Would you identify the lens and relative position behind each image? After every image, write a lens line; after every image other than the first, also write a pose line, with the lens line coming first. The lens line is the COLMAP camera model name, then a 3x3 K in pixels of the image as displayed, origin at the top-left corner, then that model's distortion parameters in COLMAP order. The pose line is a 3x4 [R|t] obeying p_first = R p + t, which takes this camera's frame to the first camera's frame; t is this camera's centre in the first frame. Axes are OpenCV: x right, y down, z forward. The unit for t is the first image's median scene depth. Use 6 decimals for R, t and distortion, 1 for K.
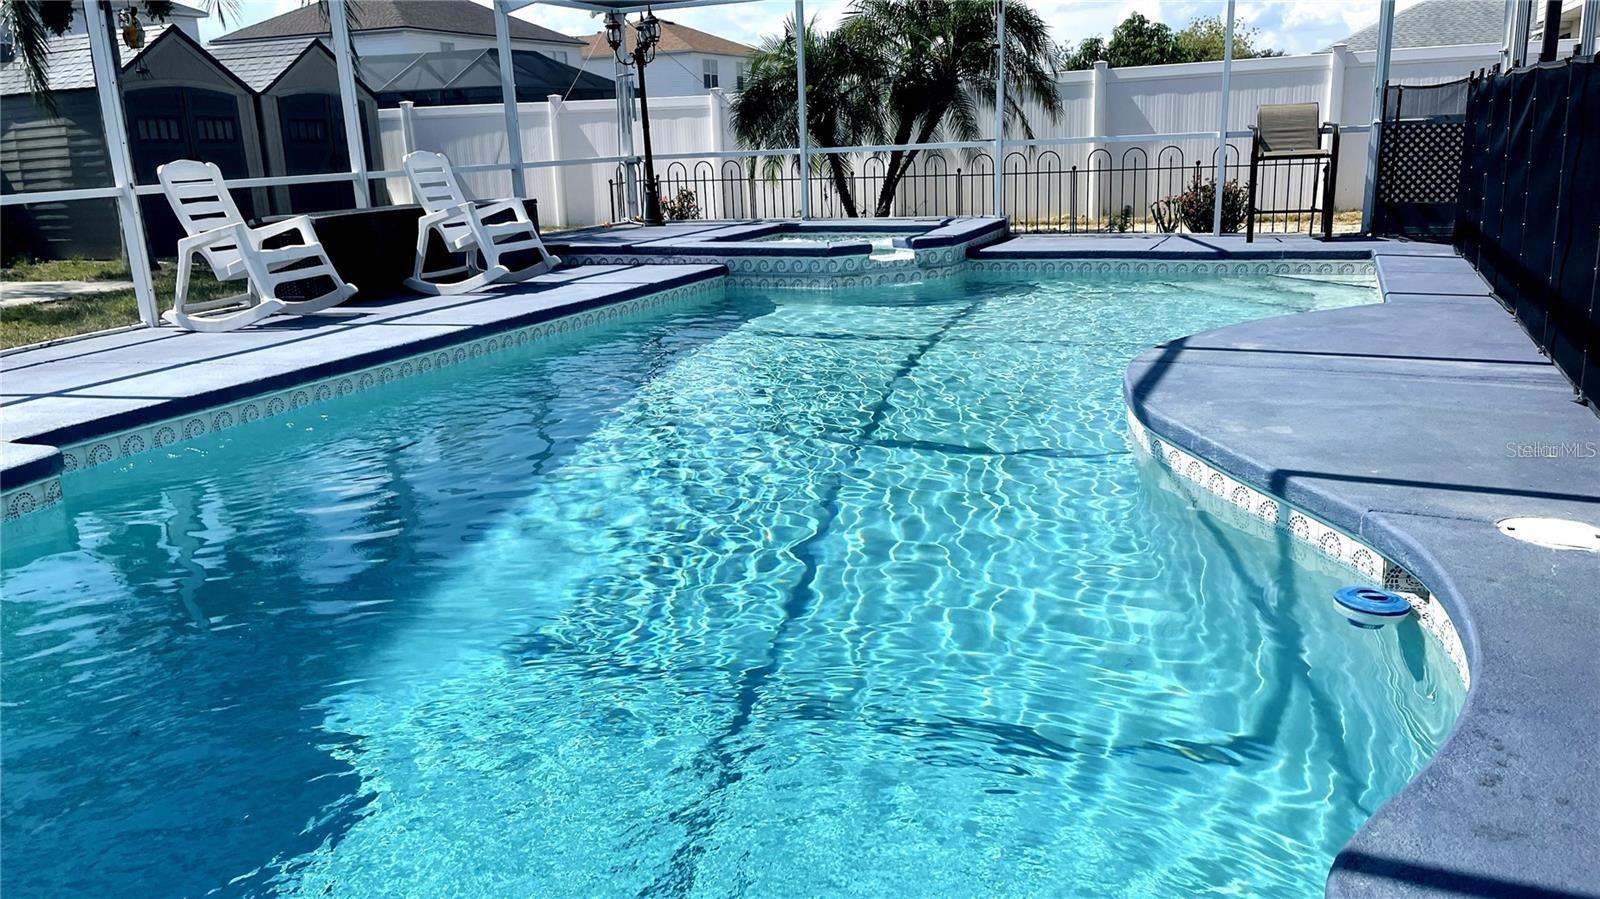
lens RADIAL K [[1212.4, 0, 798.6], [0, 1212.4, 446.1], [0, 0, 1]] dist [0.021976, -0.026891]
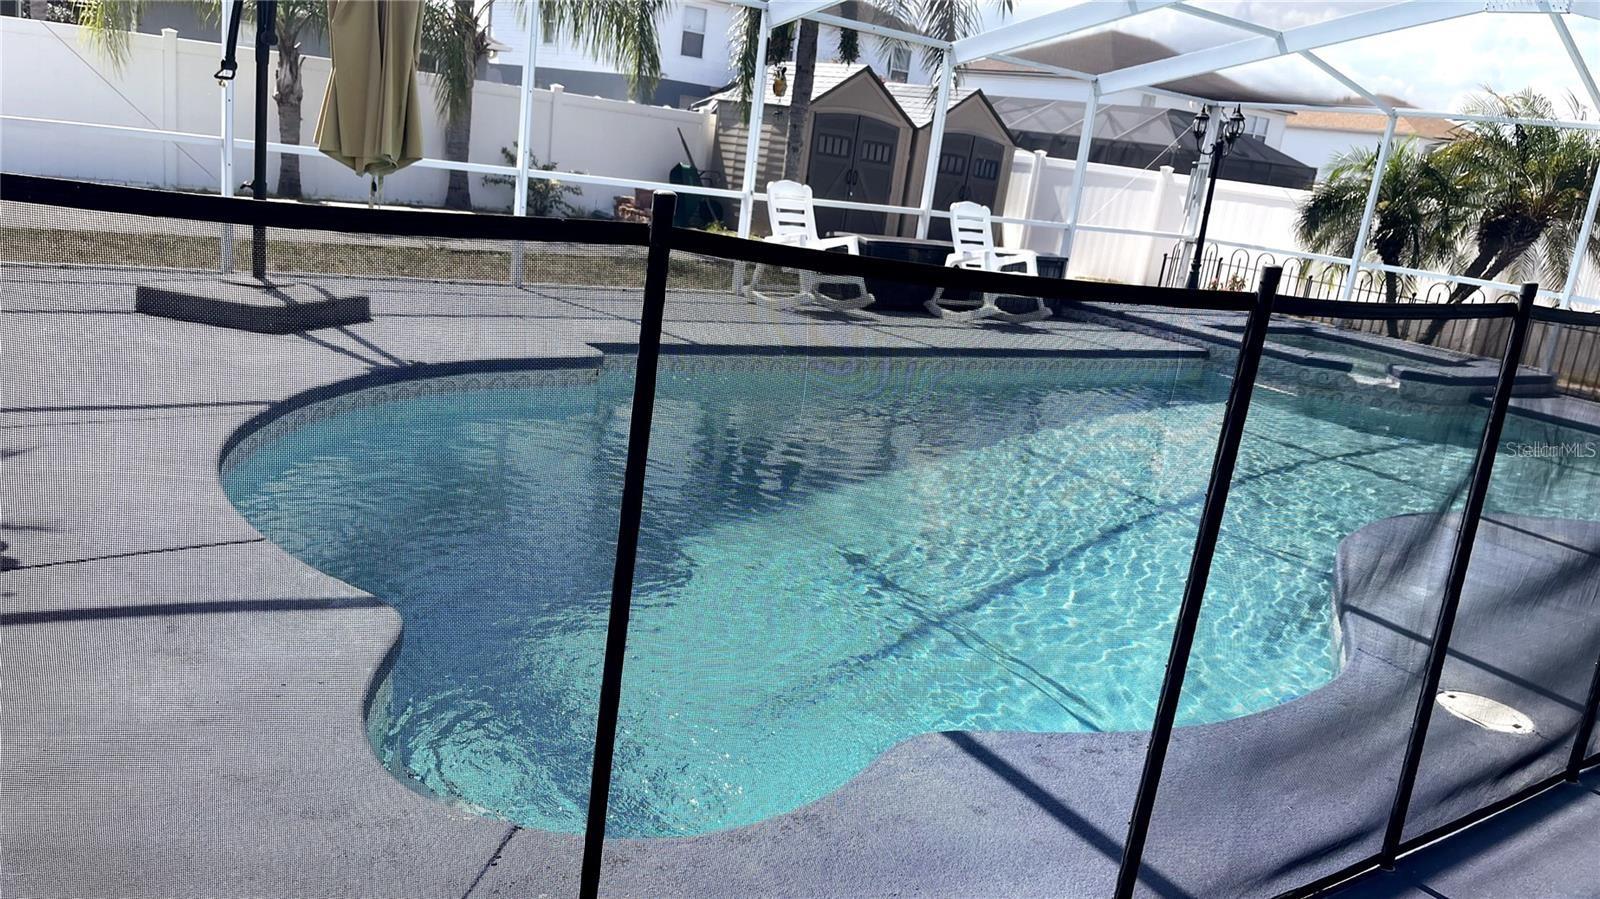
lens RADIAL K [[1212.4, 0, 801.9], [0, 1212.4, 454.2], [0, 0, 1]] dist [0.021976, -0.026891]
pose [[0.837316, 0.271804, -0.474368, 0.178365], [-0.283883, 0.957675, 0.047641, -0.009510], [0.467239, 0.094774, 0.879037, -0.116403]]
